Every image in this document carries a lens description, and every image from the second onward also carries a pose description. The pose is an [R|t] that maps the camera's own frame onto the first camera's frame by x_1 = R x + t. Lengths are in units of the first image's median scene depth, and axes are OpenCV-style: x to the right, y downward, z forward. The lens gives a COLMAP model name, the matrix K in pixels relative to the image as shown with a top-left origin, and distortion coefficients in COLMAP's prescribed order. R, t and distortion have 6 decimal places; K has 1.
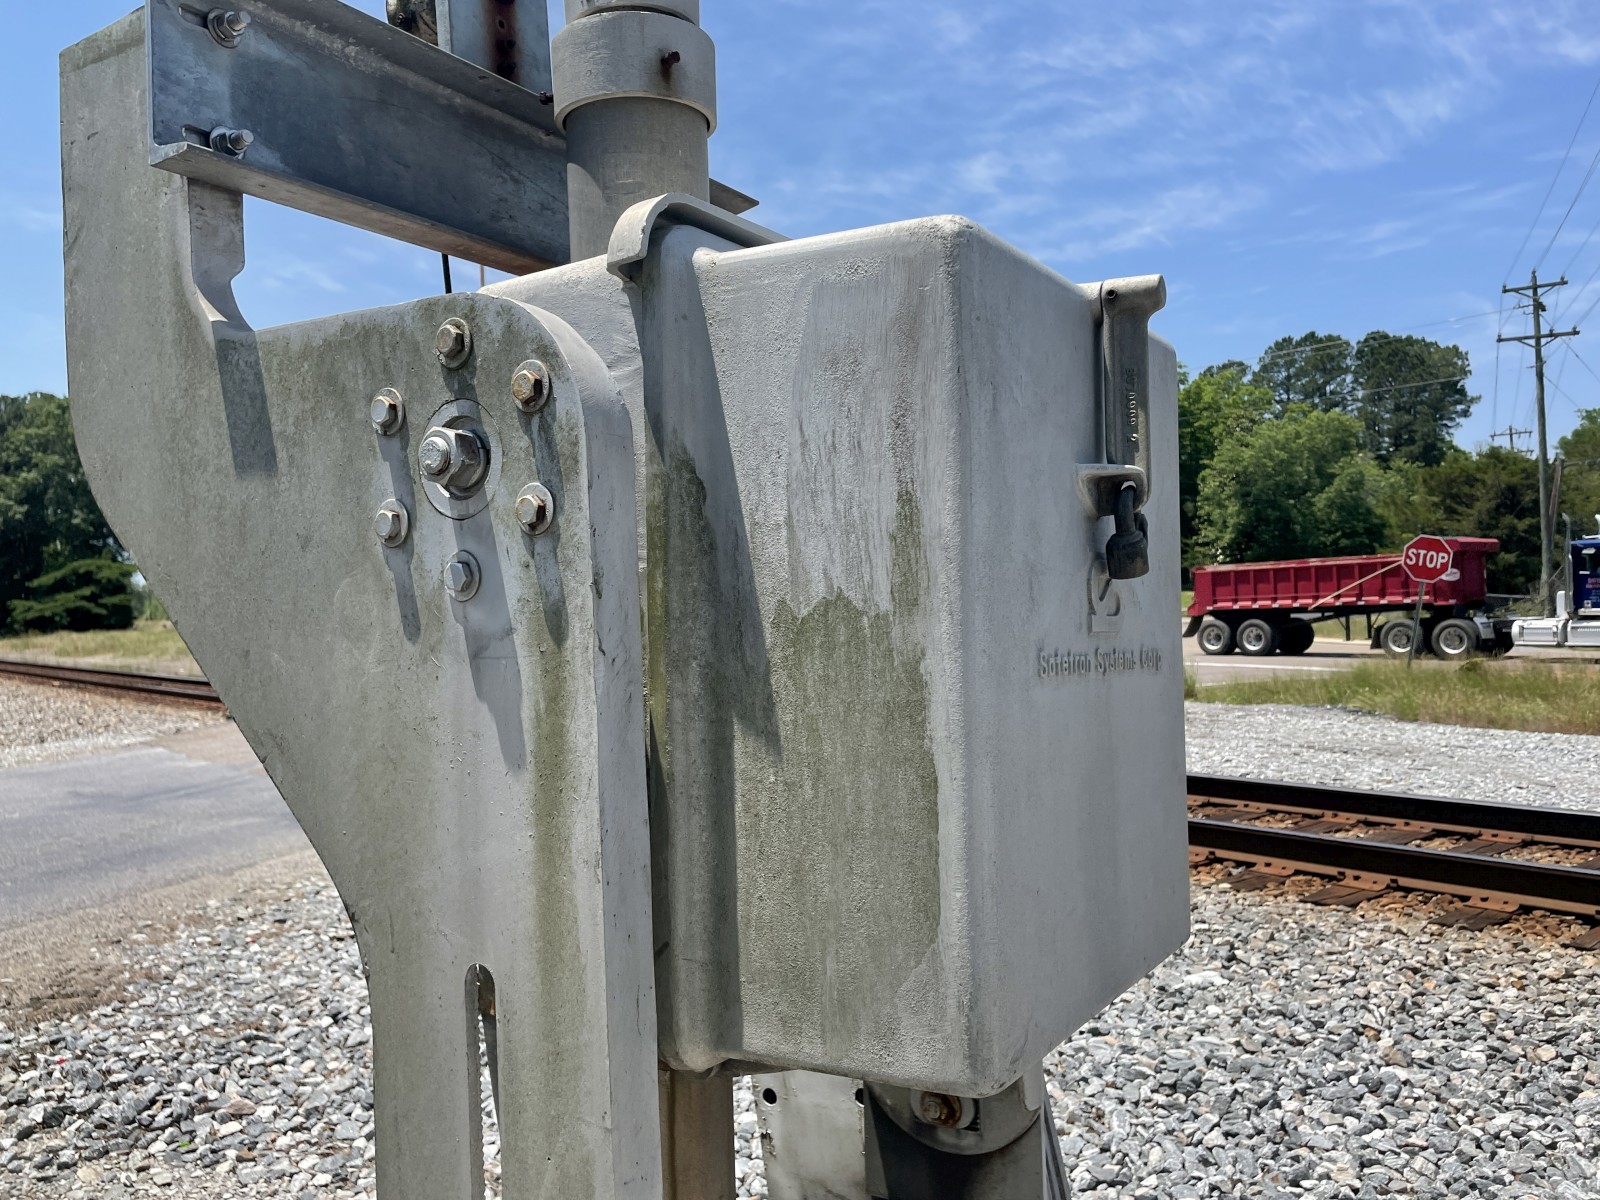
lens RADIAL K [[1236.6, 0, 792.1], [0, 1236.6, 613.0], [0, 0, 1]] dist [0.093643, -0.122662]
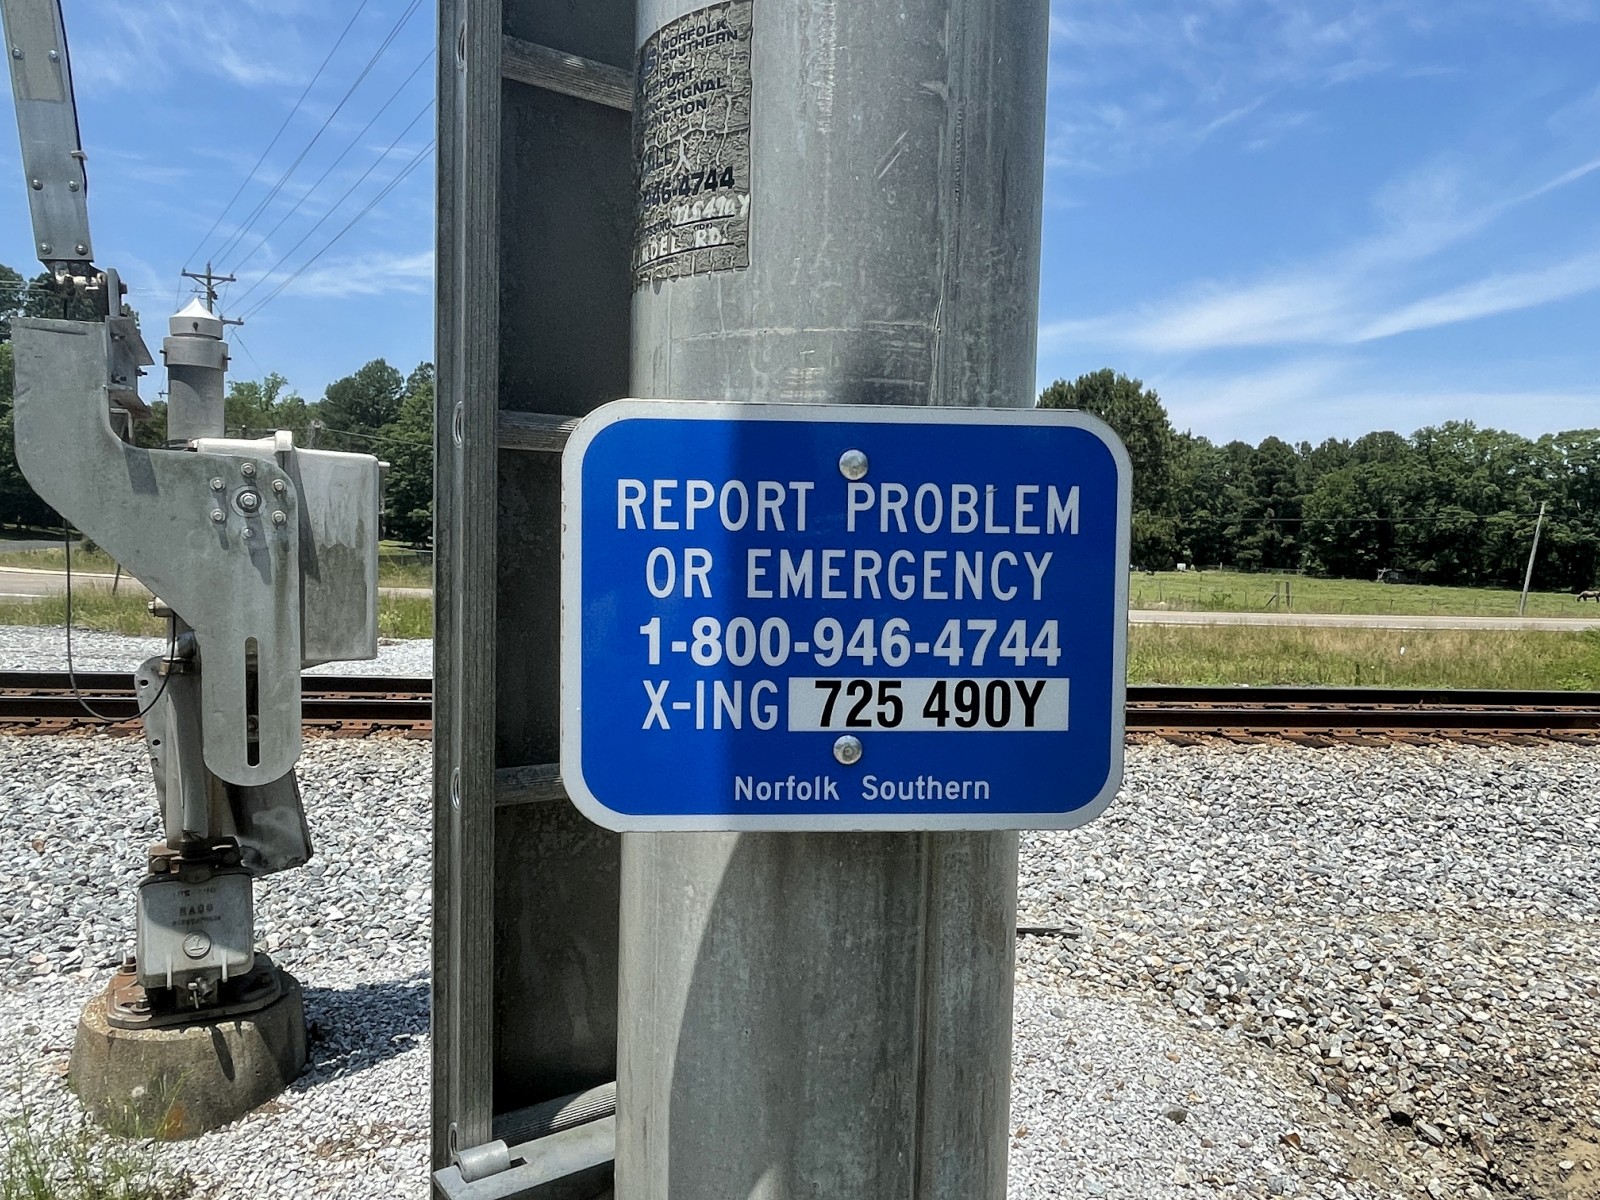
lens RADIAL K [[1115.2, 0, 828.2], [0, 1115.2, 603.5], [0, 0, 1]] dist [-0.008664, -0.008445]
pose [[0.487707, 0.001189, 0.873007, -0.023226], [-0.042517, 0.998845, 0.022391, 0.000324], [-0.871972, -0.048038, 0.487194, -0.021383]]
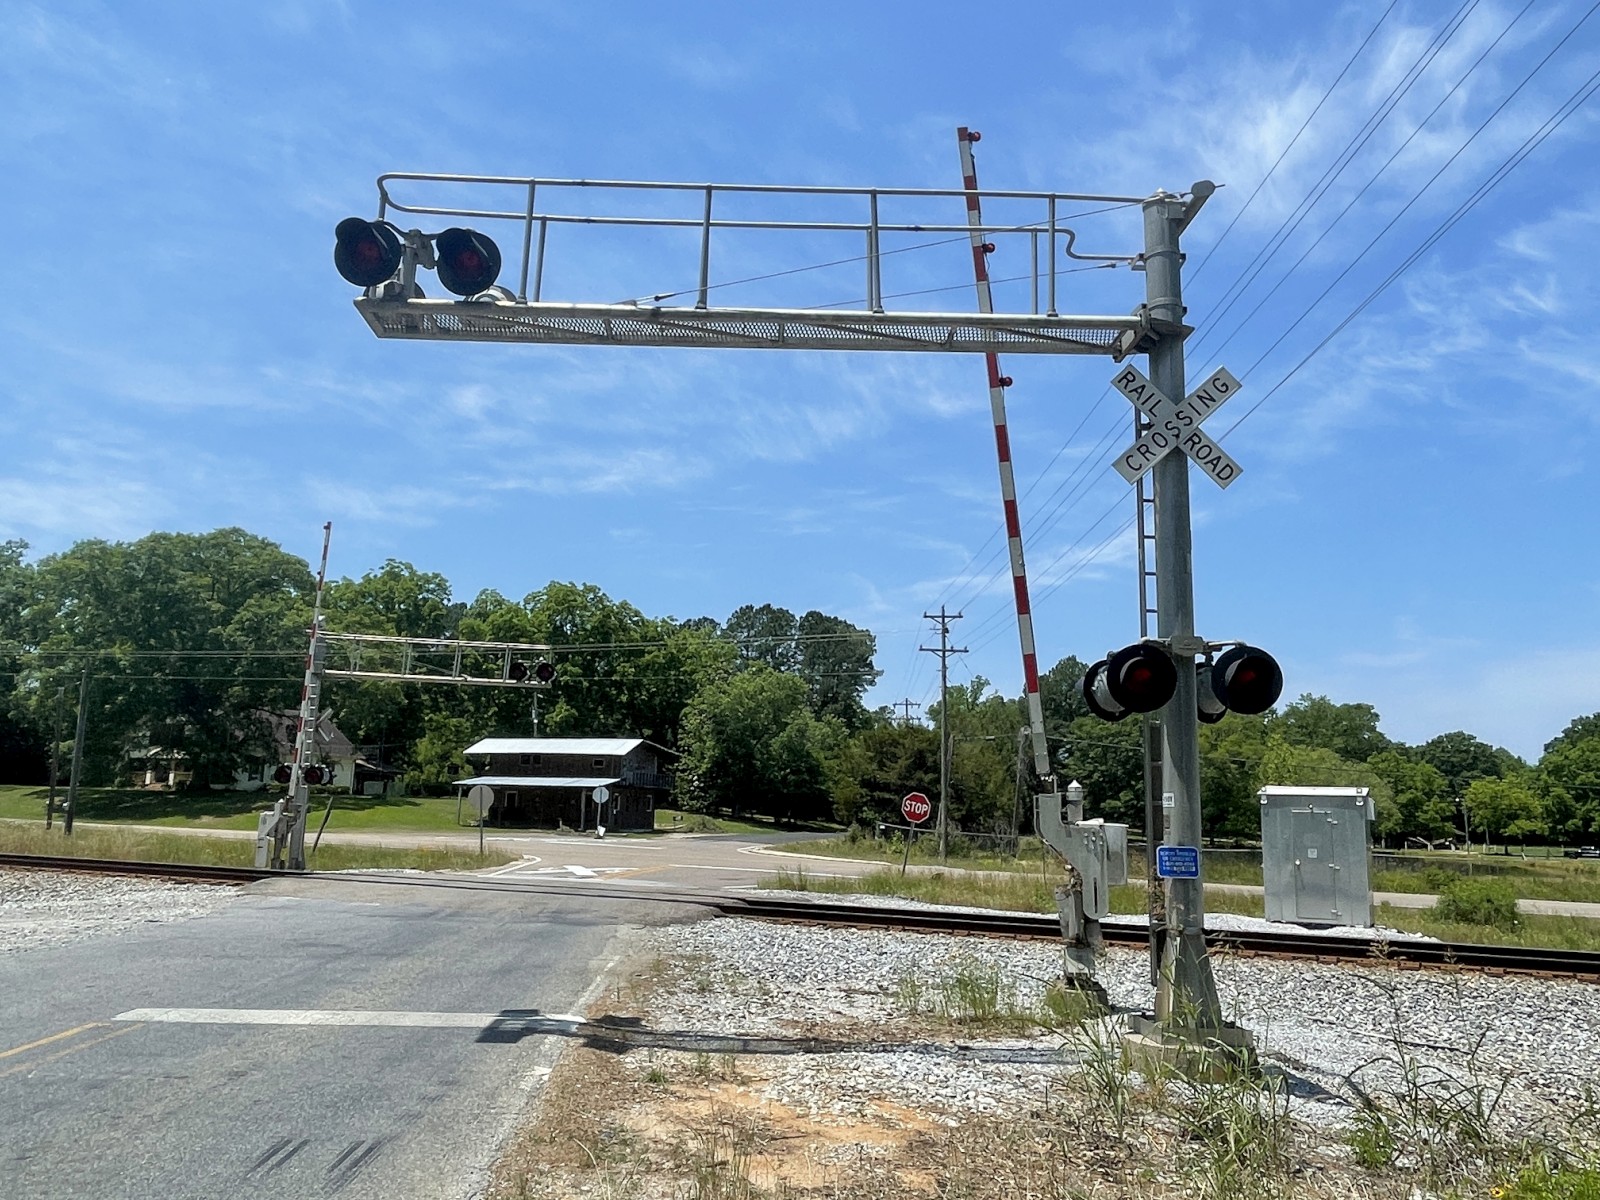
lens RADIAL K [[1198.7, 0, 812.1], [0, 1198.7, 608.8], [0, 0, 1]] dist [-0.004300, -0.006188]
pose [[0.890997, 0.130083, 0.434974, -0.079702], [-0.052169, 0.981062, -0.186534, 0.000113], [-0.451001, 0.143509, 0.880910, -0.083431]]
